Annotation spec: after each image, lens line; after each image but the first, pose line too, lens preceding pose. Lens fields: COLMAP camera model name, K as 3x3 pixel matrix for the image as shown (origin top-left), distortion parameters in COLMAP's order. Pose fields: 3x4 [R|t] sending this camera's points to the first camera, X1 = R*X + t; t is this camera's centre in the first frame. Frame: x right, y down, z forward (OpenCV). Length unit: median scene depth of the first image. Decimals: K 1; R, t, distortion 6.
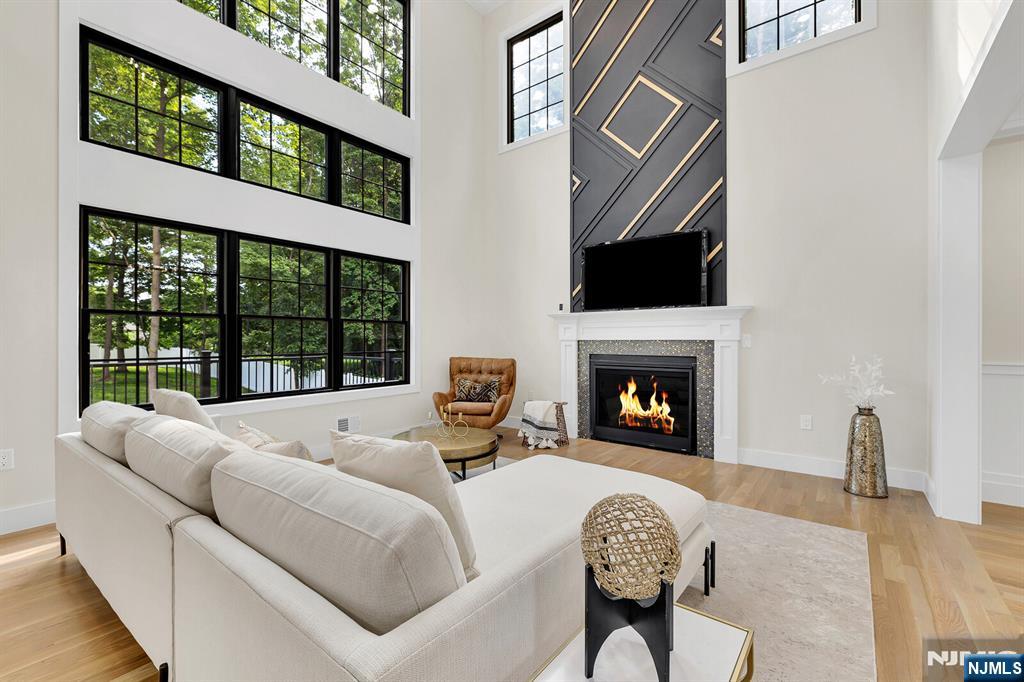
lens RADIAL K [[440.0, 0, 506.8], [0, 440.0, 336.6], [0, 0, 1]] dist [-0.004259, -0.000809]
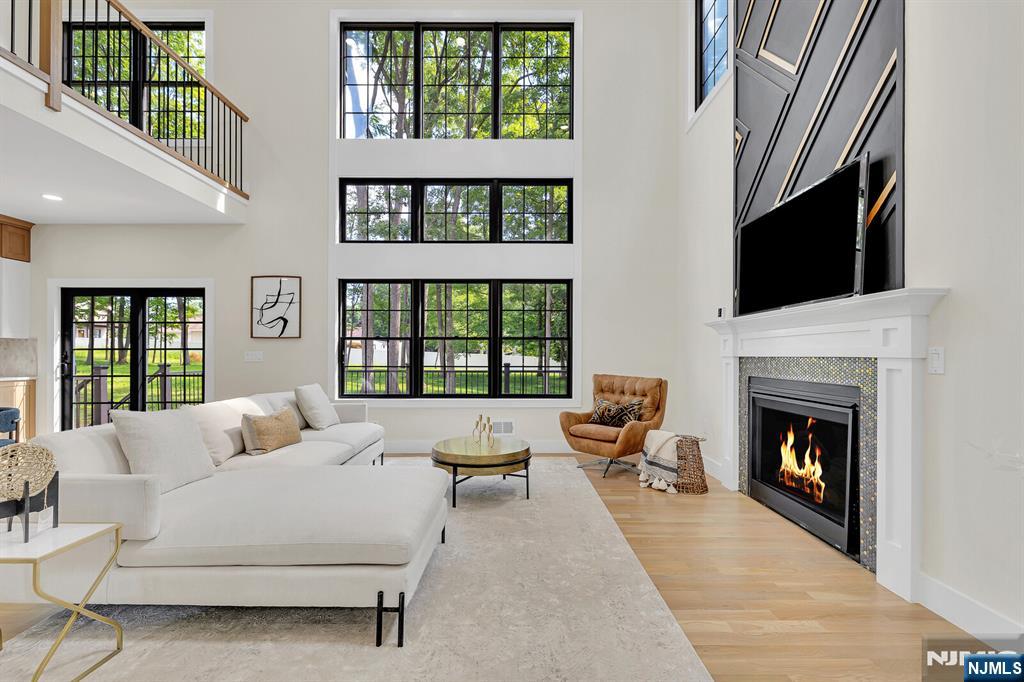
lens RADIAL K [[440.0, 0, 502.8], [0, 440.0, 355.0], [0, 0, 1]] dist [-0.004259, -0.000809]
pose [[0.623489, -0.001033, -0.781832, 0.513041], [0.005075, 0.999983, 0.002726, 0.000827], [0.781816, -0.005668, 0.623483, 0.255086]]
